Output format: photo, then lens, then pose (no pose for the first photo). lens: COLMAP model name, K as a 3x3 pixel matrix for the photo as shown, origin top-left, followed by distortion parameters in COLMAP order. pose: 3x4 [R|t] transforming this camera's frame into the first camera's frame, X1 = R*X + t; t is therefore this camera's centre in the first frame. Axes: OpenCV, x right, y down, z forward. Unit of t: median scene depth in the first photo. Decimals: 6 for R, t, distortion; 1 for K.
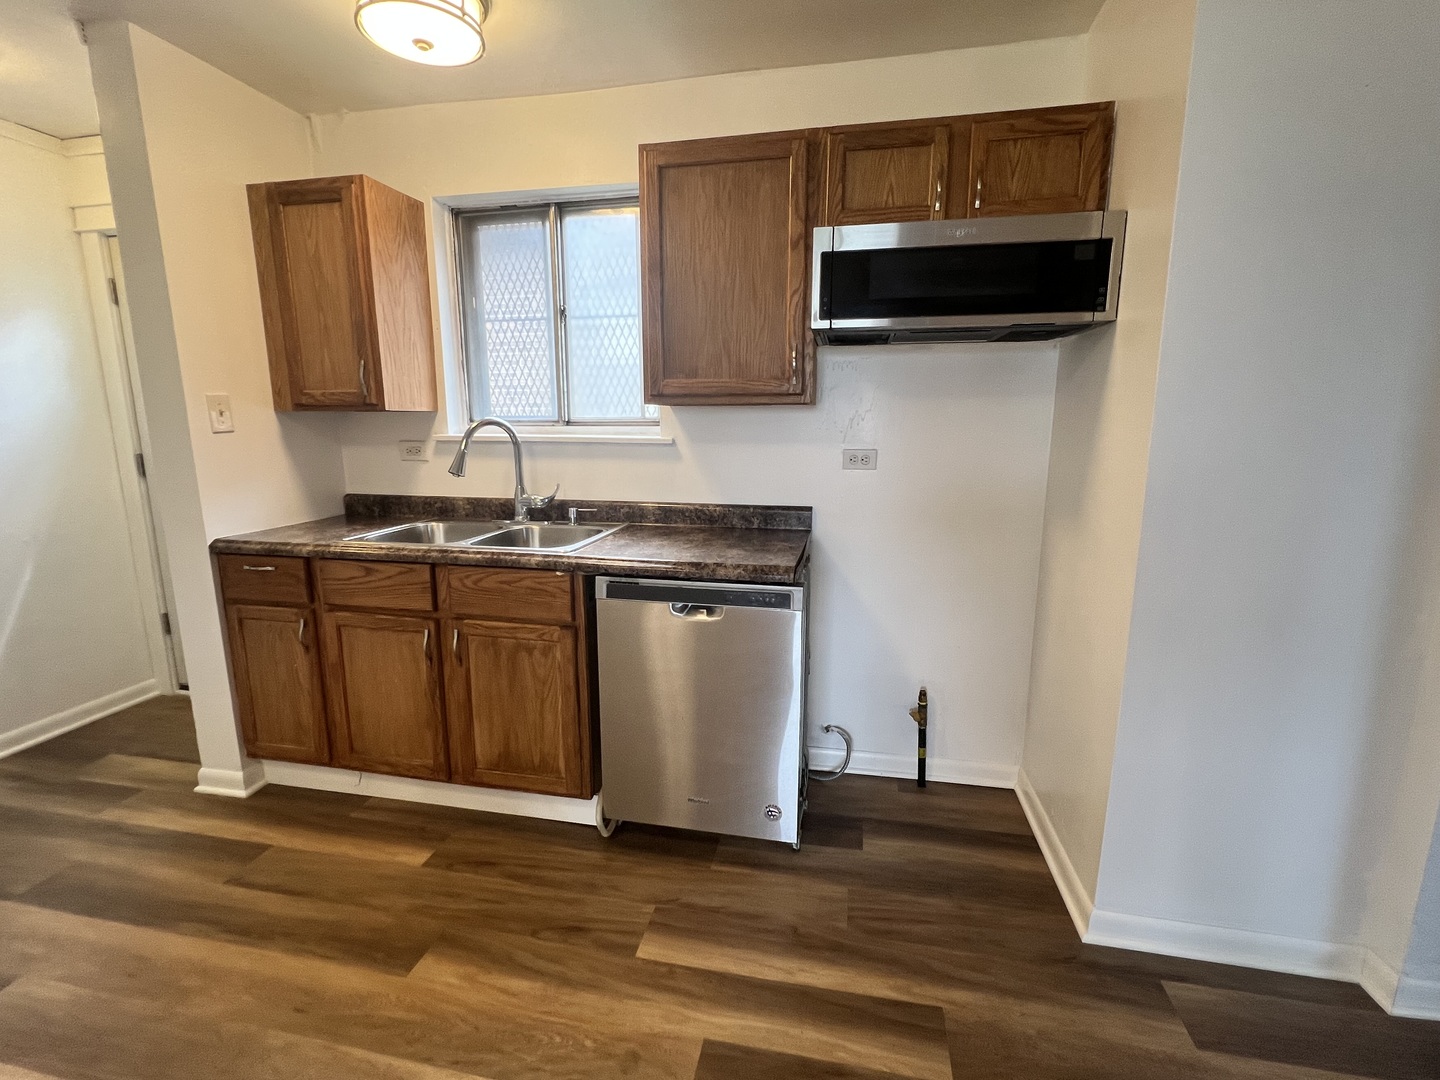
lens RADIAL K [[658.4, 0, 718.0], [0, 658.4, 542.1], [0, 0, 1]] dist [0.002064, 0.000352]
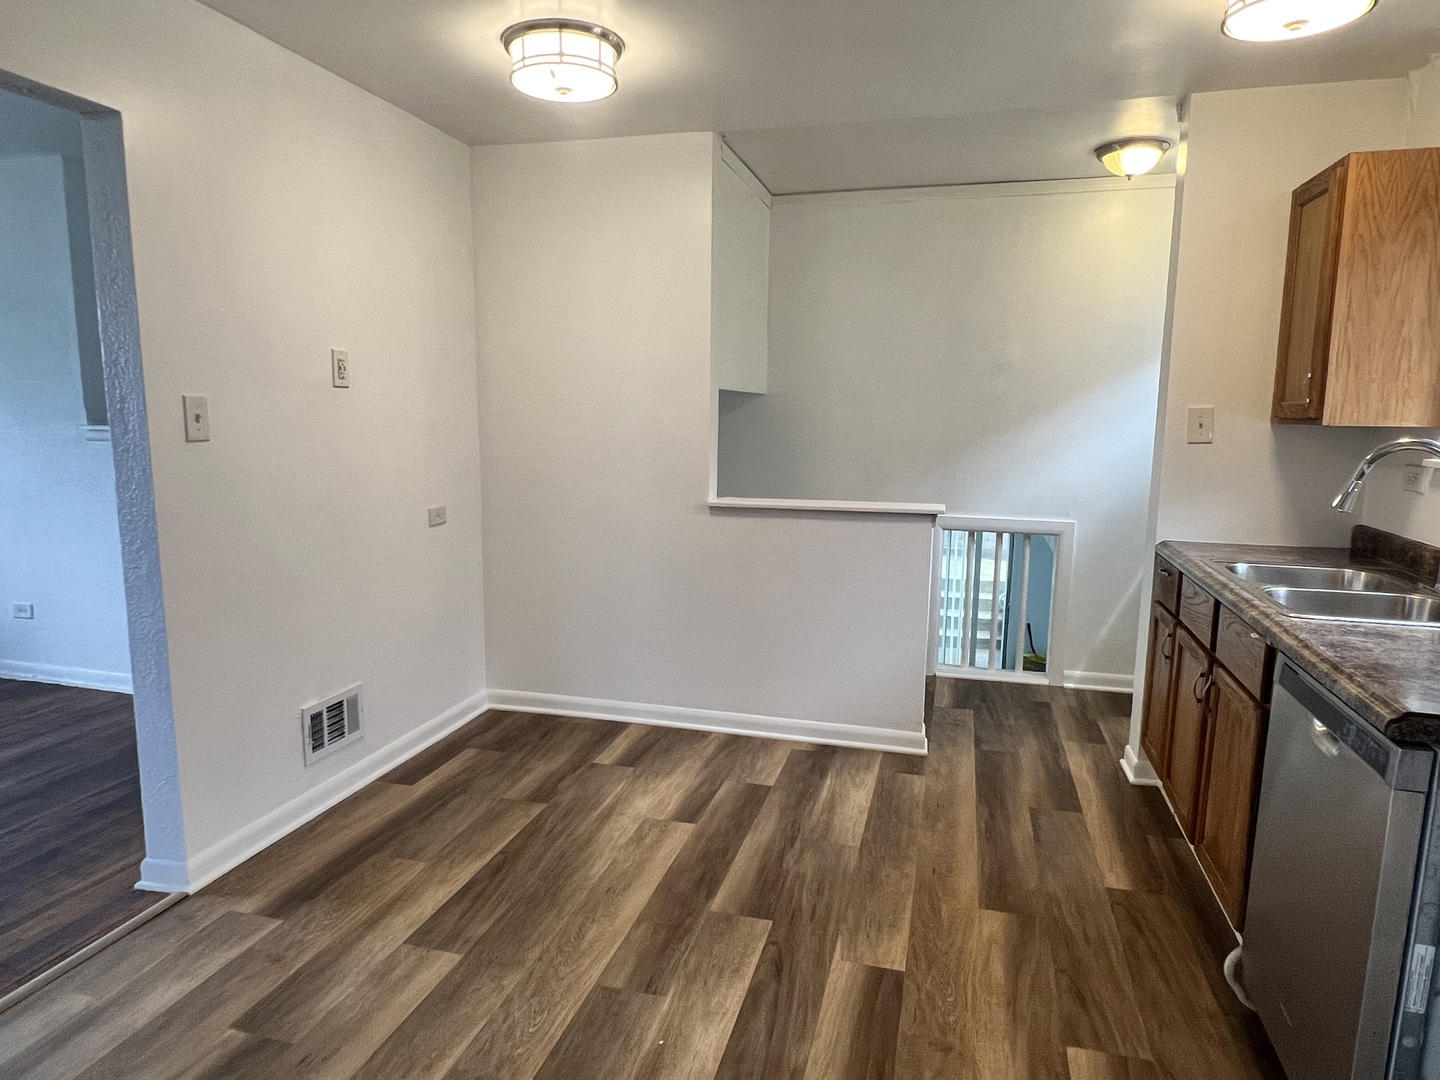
lens RADIAL K [[893.6, 0, 719.5], [0, 893.6, 542.3], [0, 0, 1]] dist [-0.005505, -0.001527]
pose [[-0.050058, 0.149226, -0.987535, 0.899699], [-0.192793, 0.968734, 0.156158, -0.113131], [0.979962, 0.198207, -0.019724, 0.399012]]
